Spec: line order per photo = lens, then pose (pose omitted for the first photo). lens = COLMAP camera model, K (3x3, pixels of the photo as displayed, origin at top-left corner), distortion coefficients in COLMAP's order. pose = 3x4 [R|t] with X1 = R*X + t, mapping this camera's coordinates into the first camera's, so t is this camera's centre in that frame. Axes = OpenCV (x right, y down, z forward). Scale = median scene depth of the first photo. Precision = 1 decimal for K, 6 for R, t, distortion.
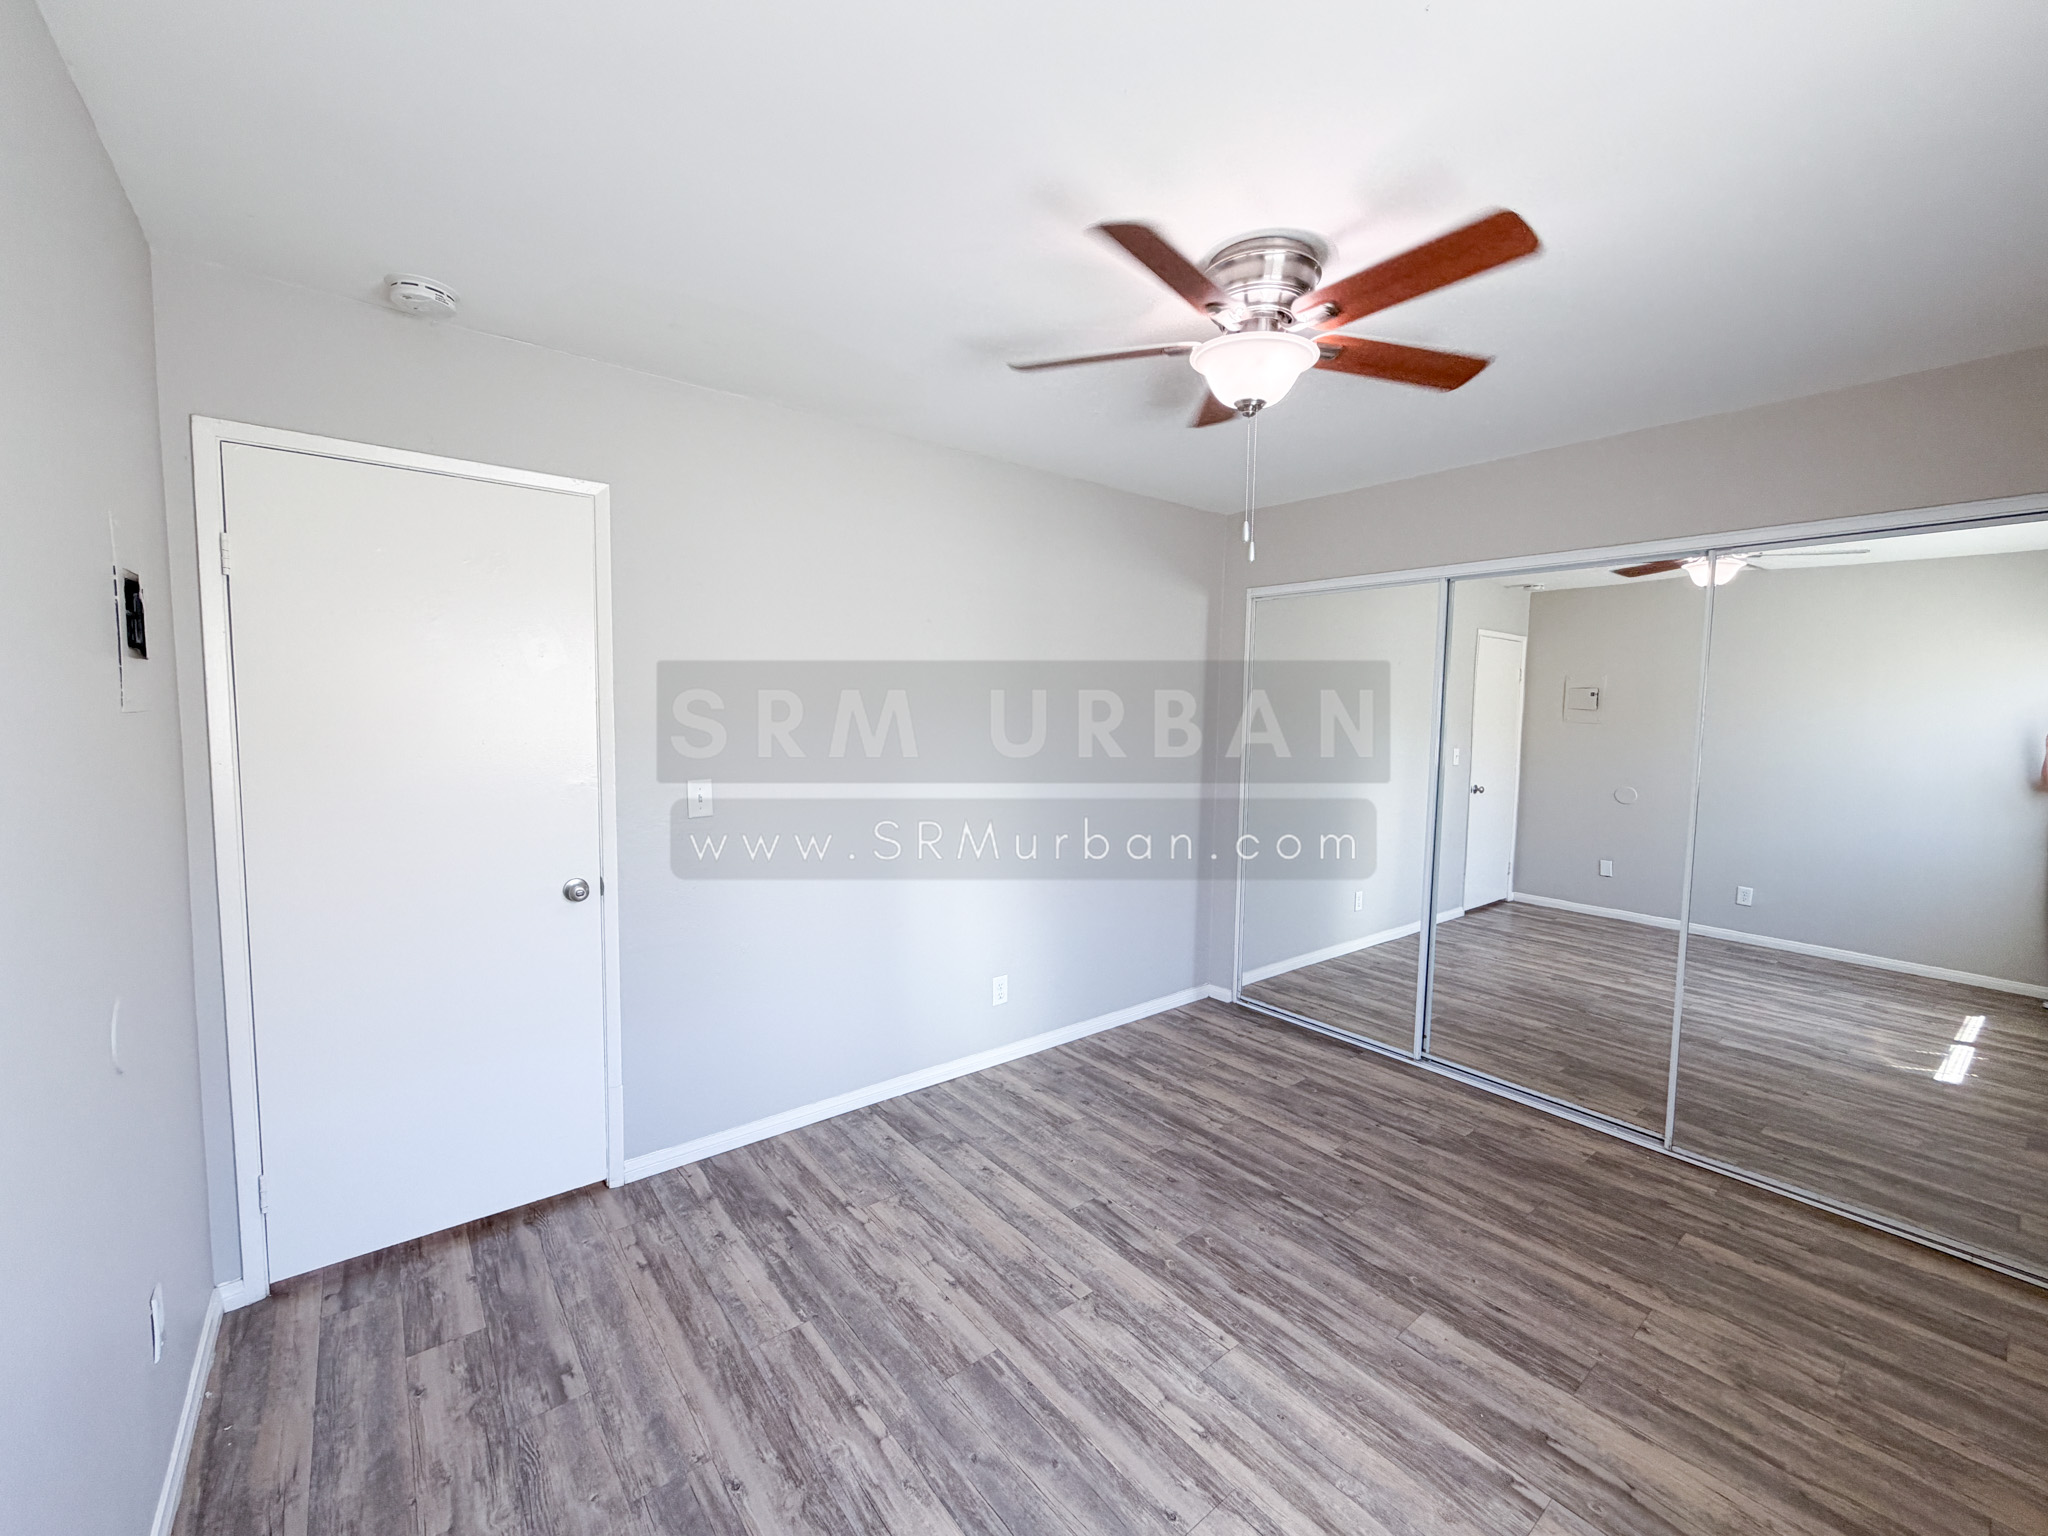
lens RADIAL K [[822.4, 0, 1015.1], [0, 822.4, 775.8], [0, 0, 1]] dist [-0.000449, 0.000358]
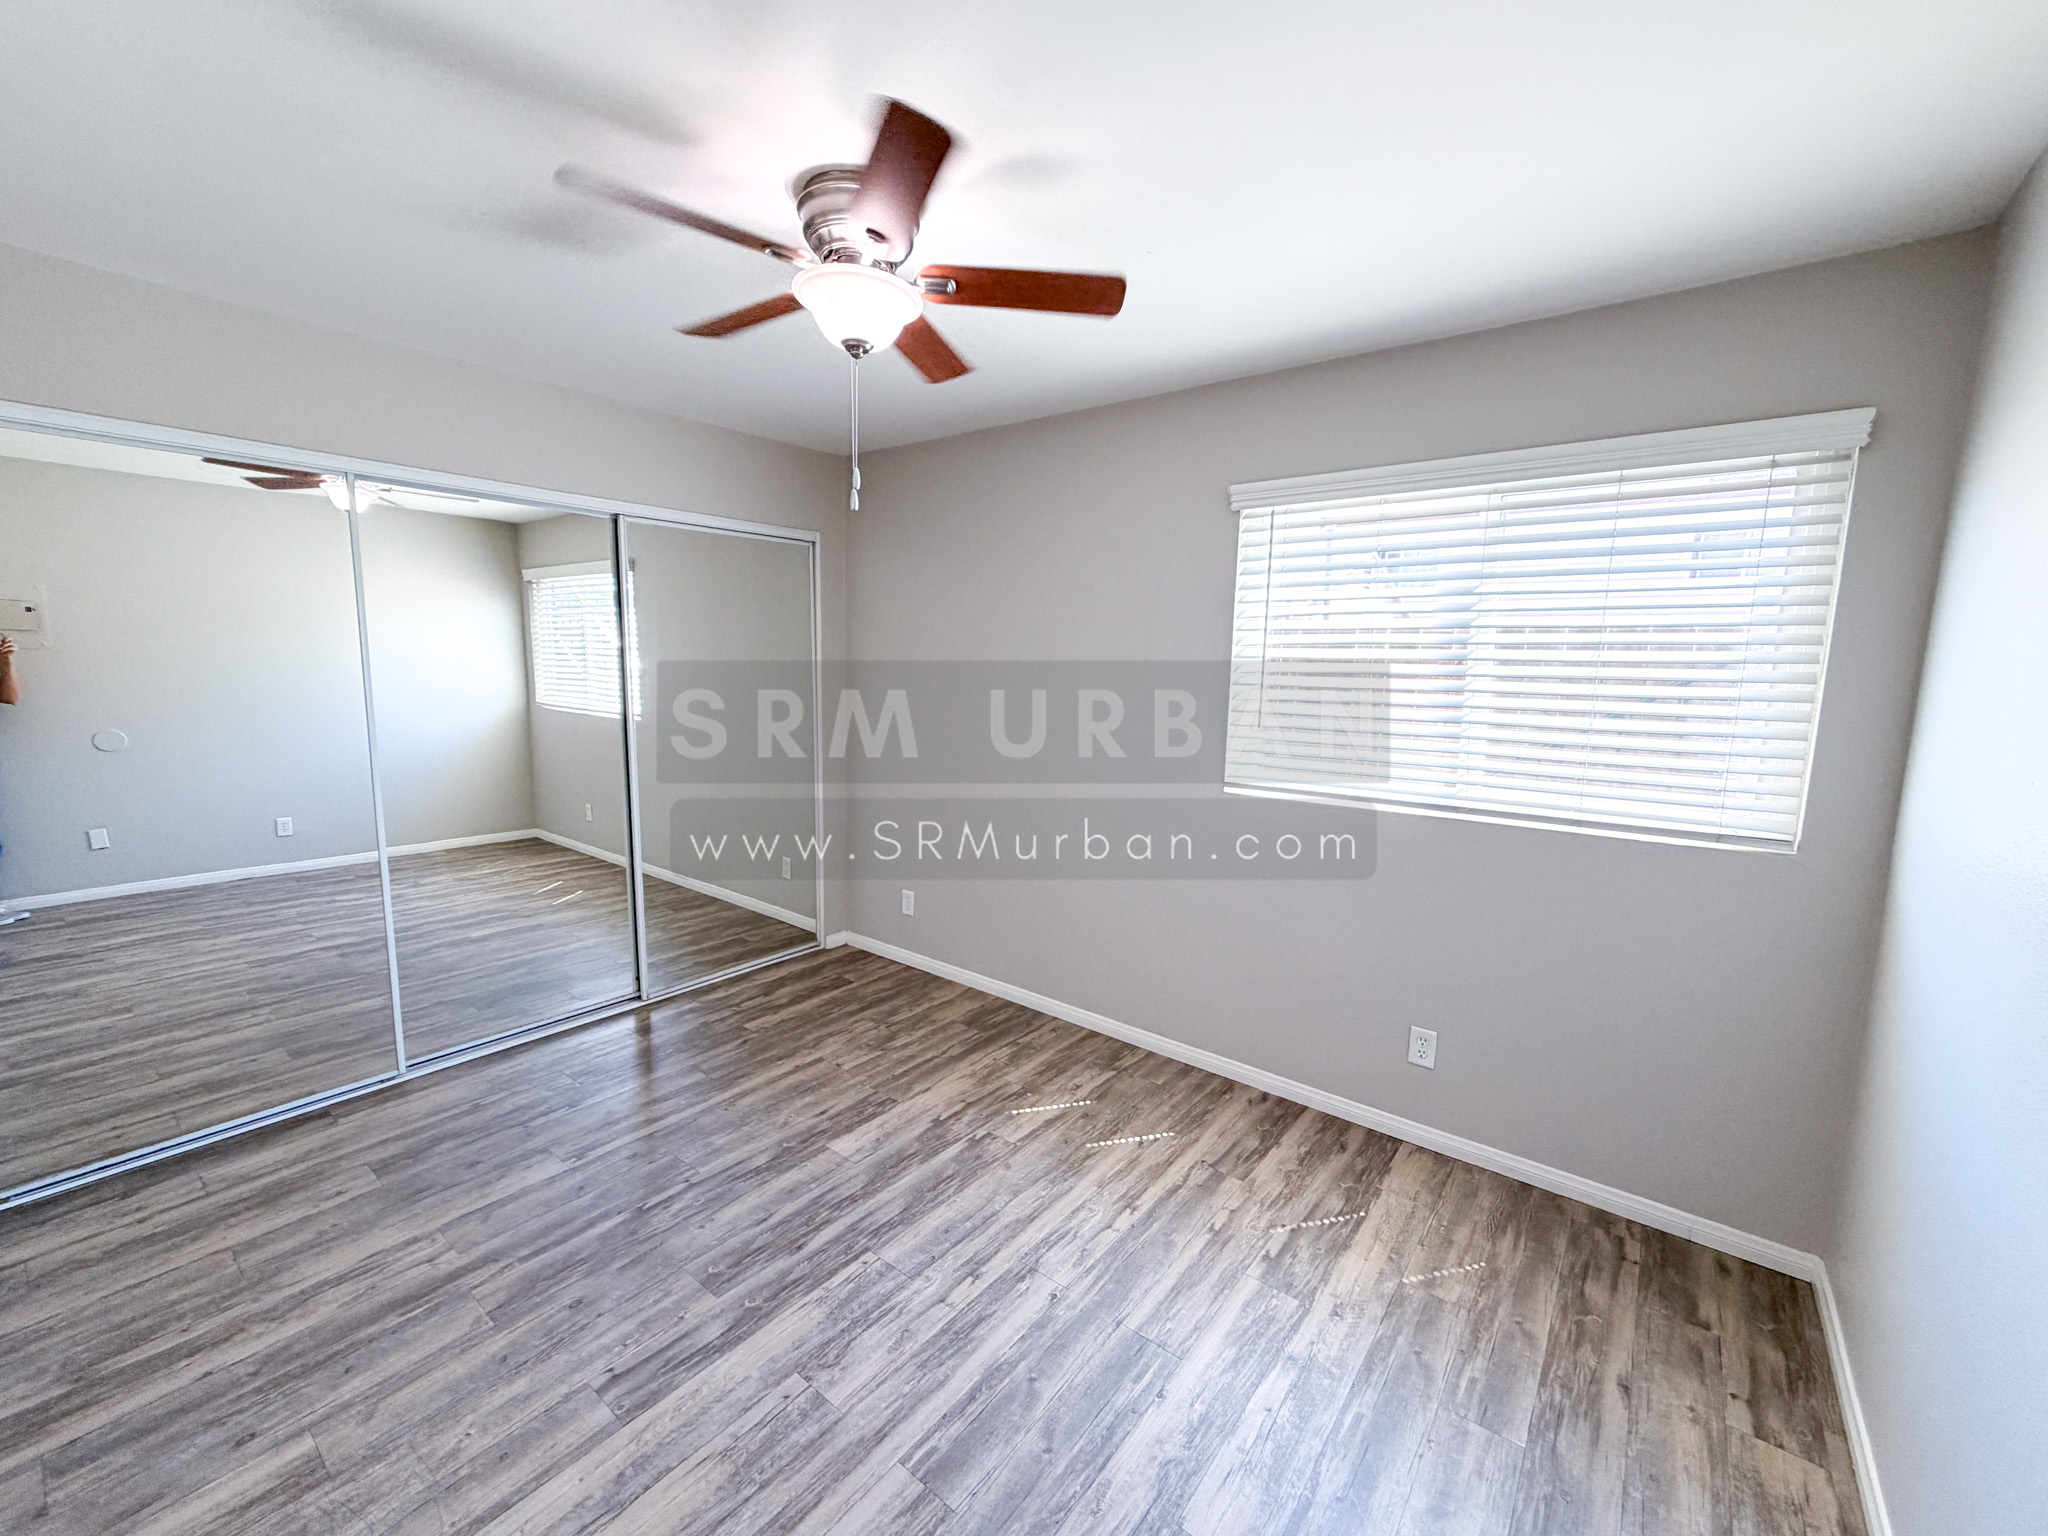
lens RADIAL K [[822.4, 0, 1037.2], [0, 822.4, 764.0], [0, 0, 1]] dist [-0.000449, 0.000358]
pose [[-0.233840, -0.145372, 0.961346, -0.642926], [0.056975, 0.985011, 0.162810, -0.089311], [-0.970604, 0.092844, -0.222053, 0.866252]]
